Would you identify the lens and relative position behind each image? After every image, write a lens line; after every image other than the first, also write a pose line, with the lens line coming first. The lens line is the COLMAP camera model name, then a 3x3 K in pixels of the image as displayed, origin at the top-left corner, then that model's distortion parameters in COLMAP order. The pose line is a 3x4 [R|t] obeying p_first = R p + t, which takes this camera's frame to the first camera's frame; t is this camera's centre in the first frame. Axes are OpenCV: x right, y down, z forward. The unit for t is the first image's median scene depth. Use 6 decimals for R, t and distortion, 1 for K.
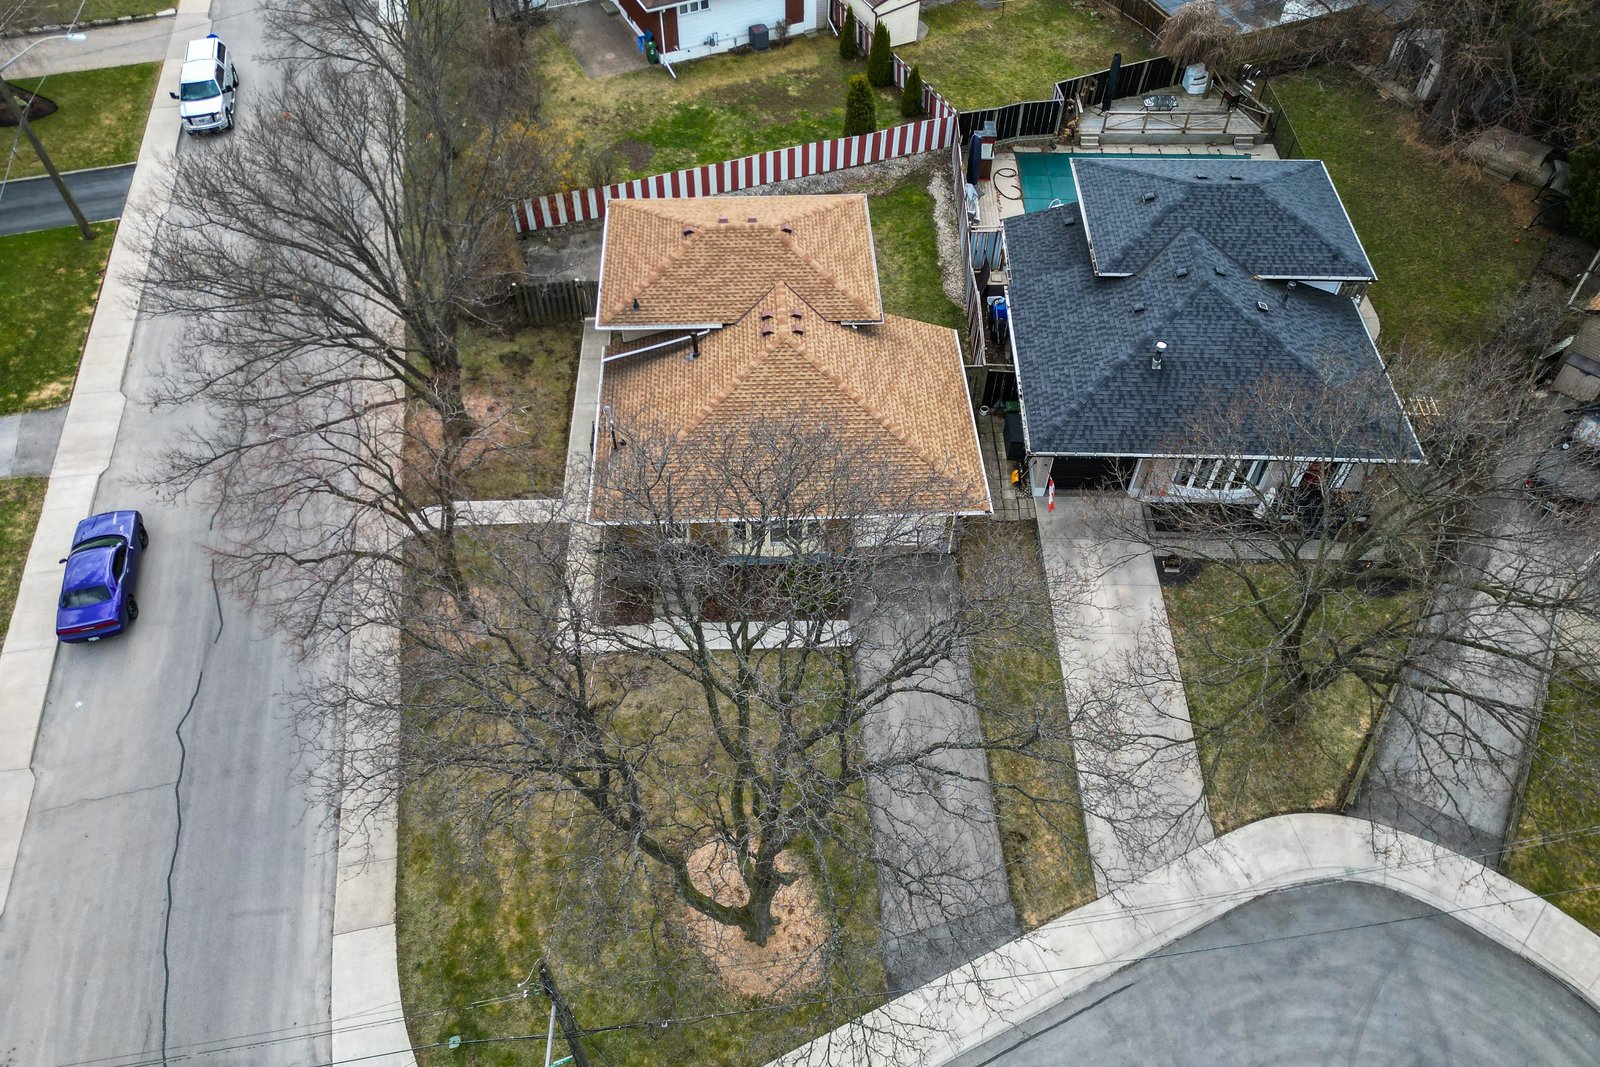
lens RADIAL K [[1096.4, 0, 804.3], [0, 1096.4, 572.1], [0, 0, 1]] dist [0.075731, -0.072391]
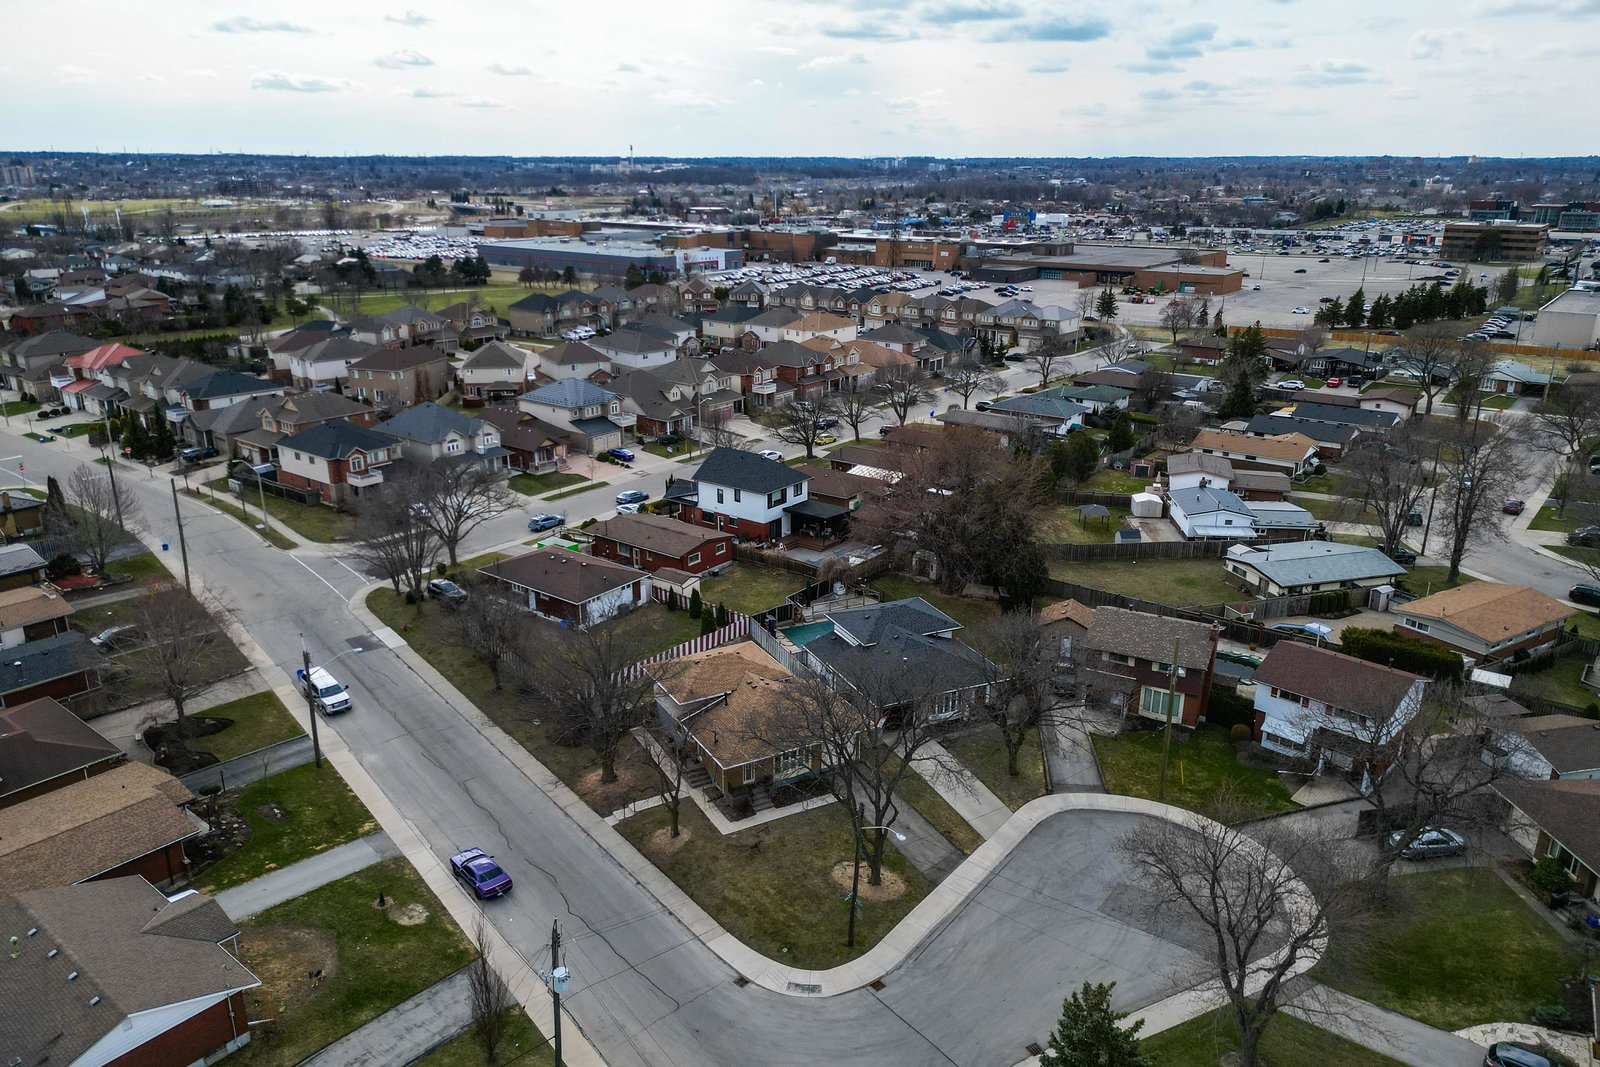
lens RADIAL K [[1120.1, 0, 798.4], [0, 1120.1, 540.1], [0, 0, 1]] dist [0.099842, -0.085868]
pose [[0.894965, -0.148205, 0.420799, -0.831122], [0.349383, 0.819370, -0.454494, 0.581598], [-0.277432, 0.553777, 0.785088, -0.954657]]
